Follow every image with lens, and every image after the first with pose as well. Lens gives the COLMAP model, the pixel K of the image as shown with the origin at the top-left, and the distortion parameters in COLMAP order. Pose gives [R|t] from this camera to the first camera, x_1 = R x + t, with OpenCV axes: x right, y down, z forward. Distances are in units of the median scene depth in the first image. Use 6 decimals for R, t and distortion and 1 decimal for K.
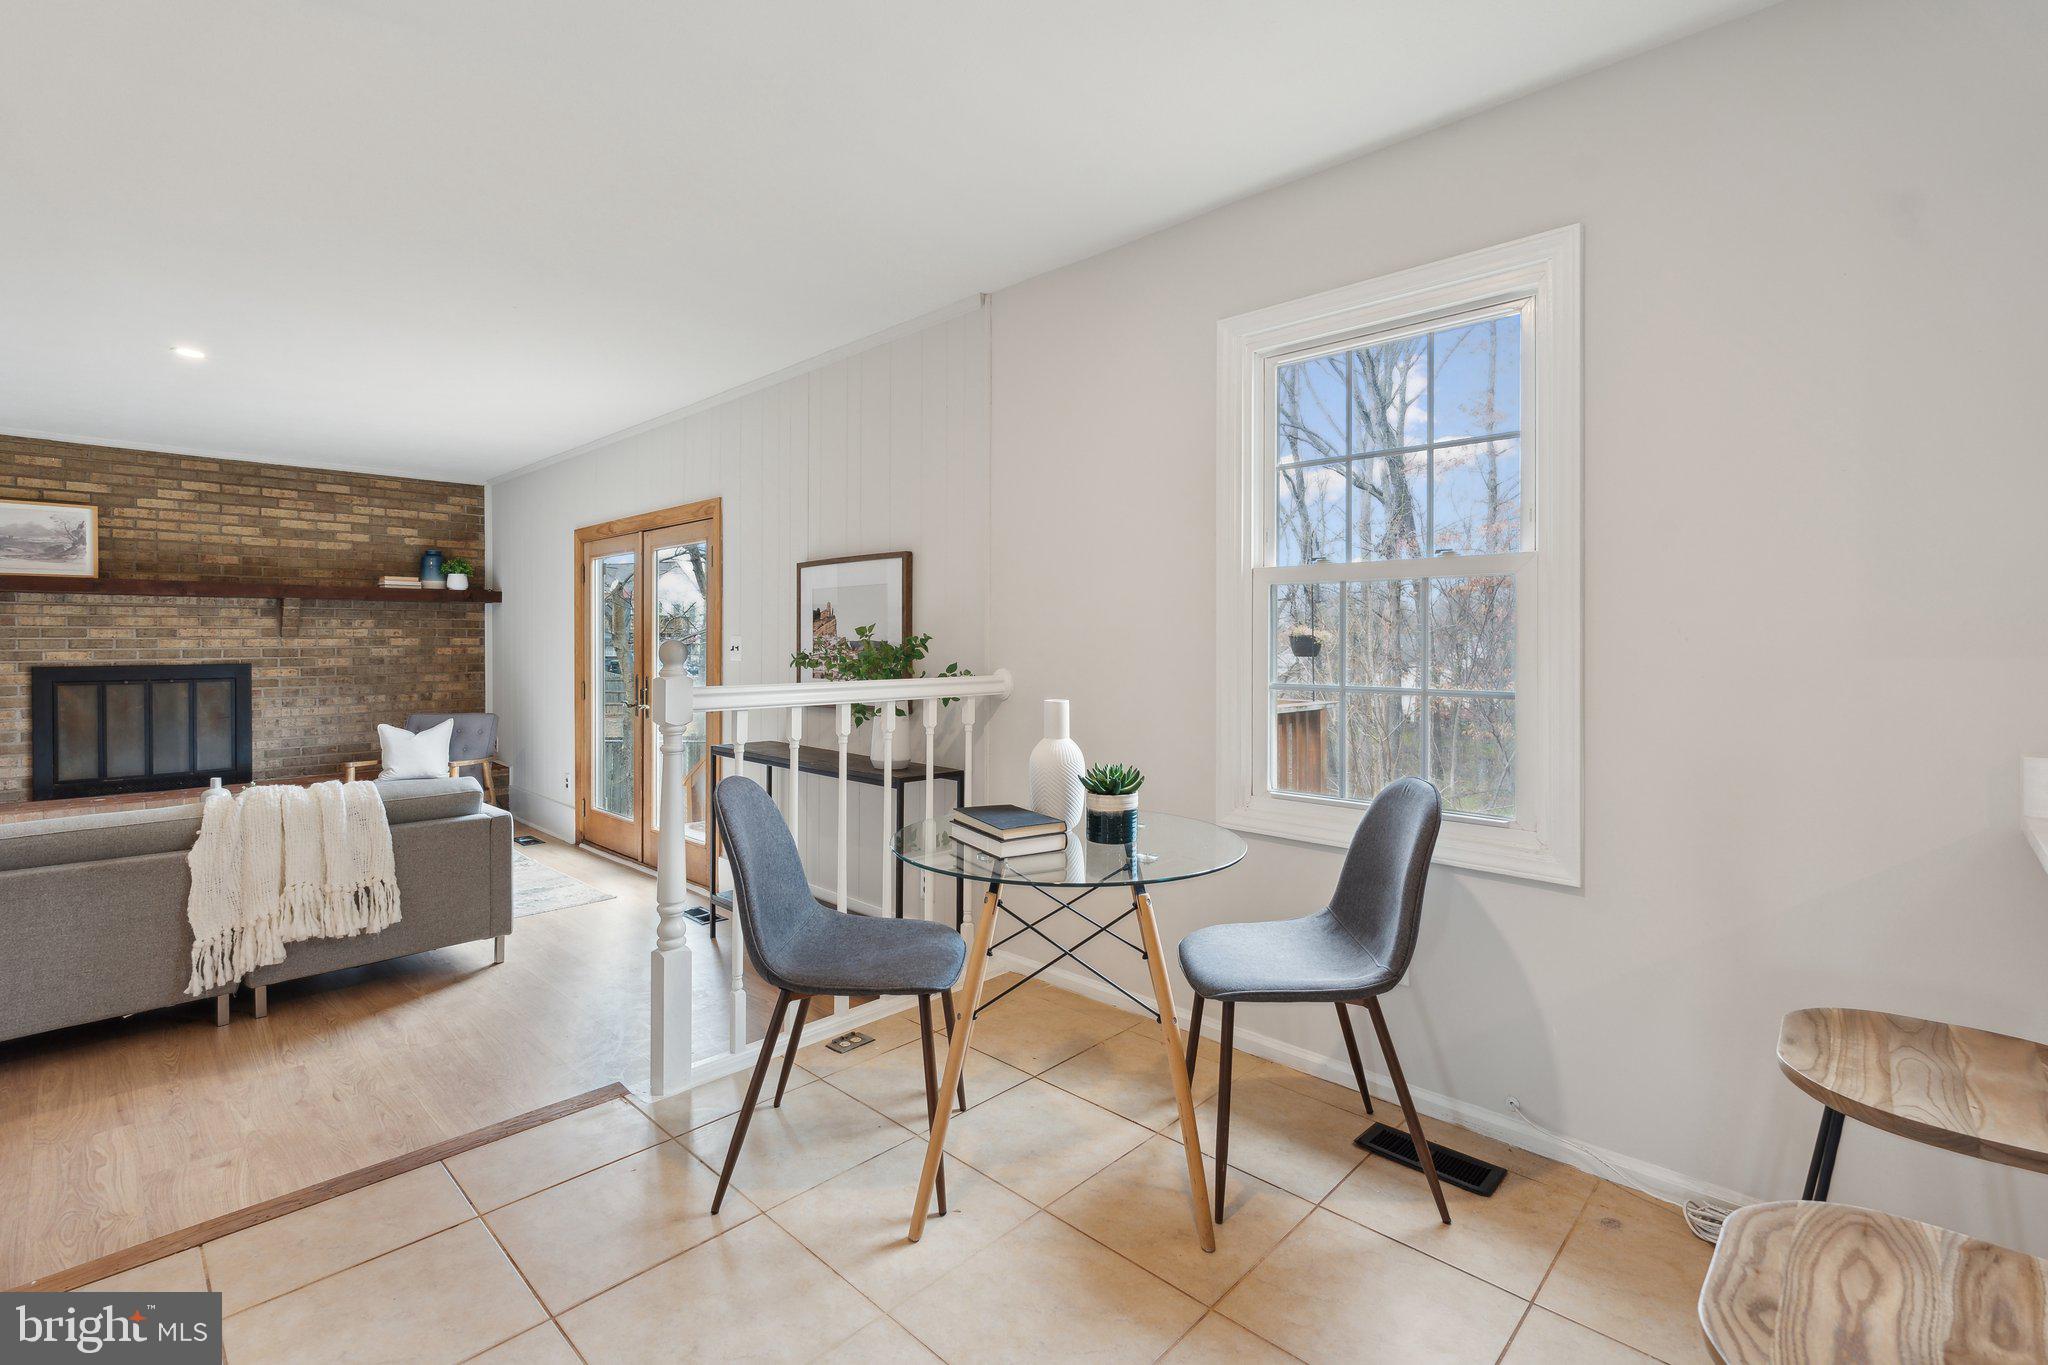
lens RADIAL K [[919.5, 0, 1025.2], [0, 919.5, 642.5], [0, 0, 1]] dist [-0.002832, -0.000695]
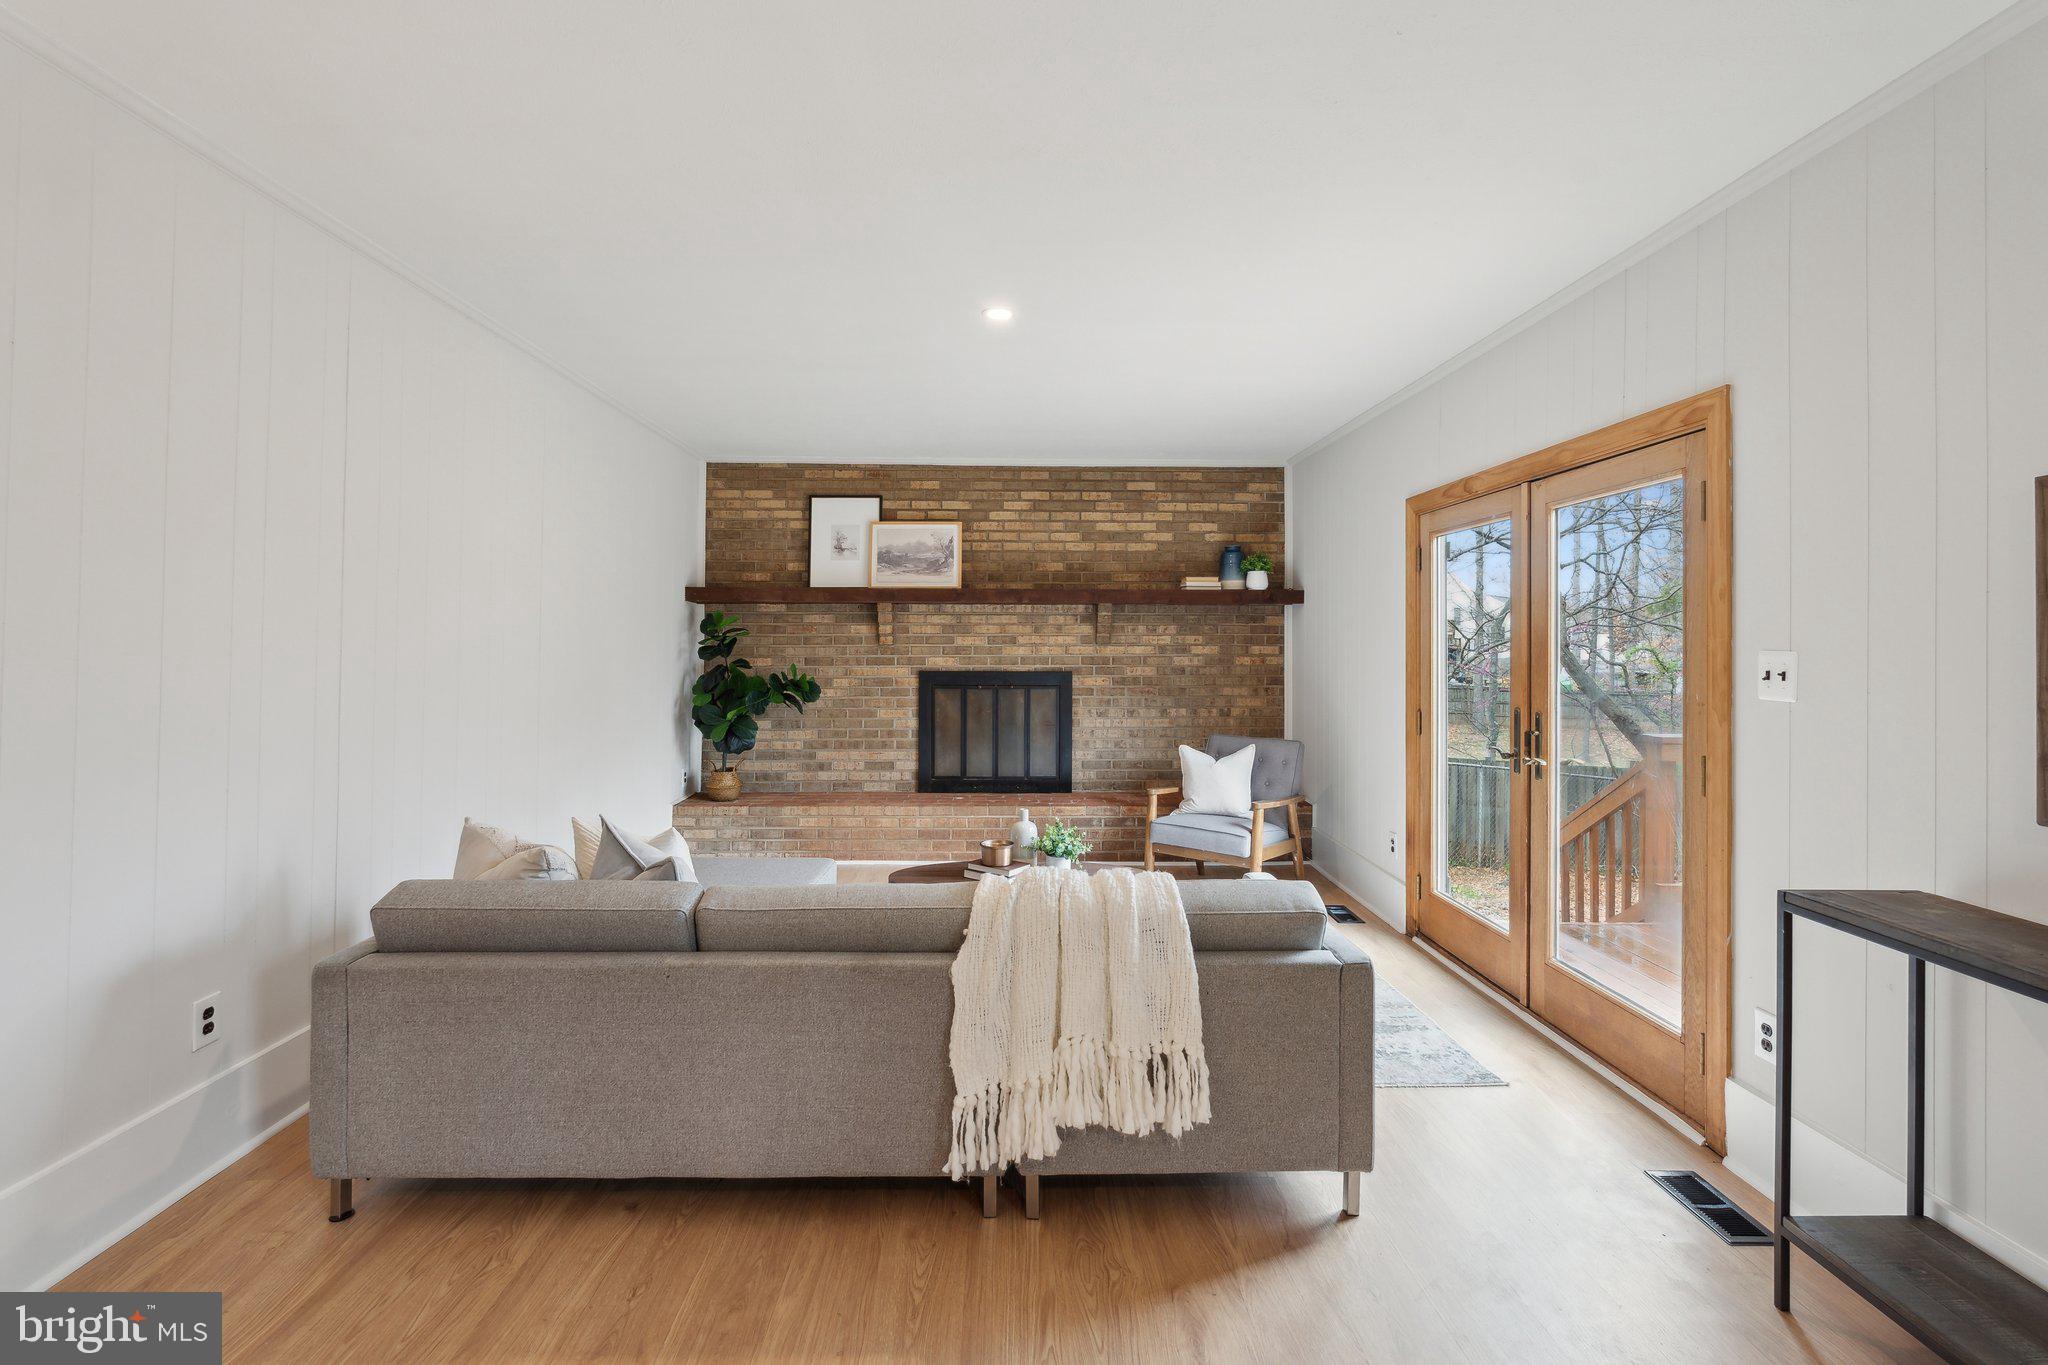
lens RADIAL K [[919.5, 0, 1025.2], [0, 919.5, 642.5], [0, 0, 1]] dist [-0.002832, -0.000695]
pose [[0.711073, 0.003562, -0.703109, -0.196610], [-0.006540, 0.999977, -0.001549, -0.006337], [0.703088, 0.005700, 0.711080, 0.276856]]
